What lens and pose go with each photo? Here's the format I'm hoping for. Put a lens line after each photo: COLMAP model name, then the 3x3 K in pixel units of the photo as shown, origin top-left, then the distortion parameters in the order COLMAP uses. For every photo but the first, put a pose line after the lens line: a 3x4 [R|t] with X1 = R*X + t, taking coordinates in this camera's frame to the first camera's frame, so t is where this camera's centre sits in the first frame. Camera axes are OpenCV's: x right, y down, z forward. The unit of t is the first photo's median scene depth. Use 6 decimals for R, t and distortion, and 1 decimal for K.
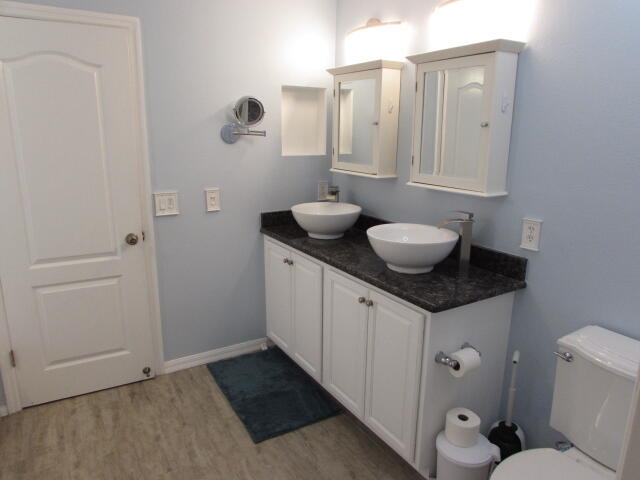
lens RADIAL K [[454.4, 0, 320.0], [0, 454.4, 240.0], [0, 0, 1]] dist [-0.030066, 0.009500]
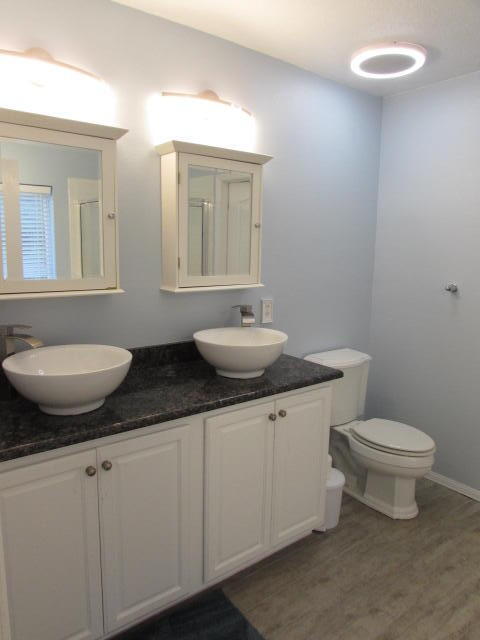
lens RADIAL K [[454.4, 0, 240.0], [0, 454.4, 320.0], [0, 0, 1]] dist [-0.030066, 0.009500]
pose [[-0.127596, -0.163470, 0.978262, -0.686577], [0.210437, 0.959406, 0.187767, -0.214554], [-0.969245, 0.229820, -0.088016, 1.017774]]
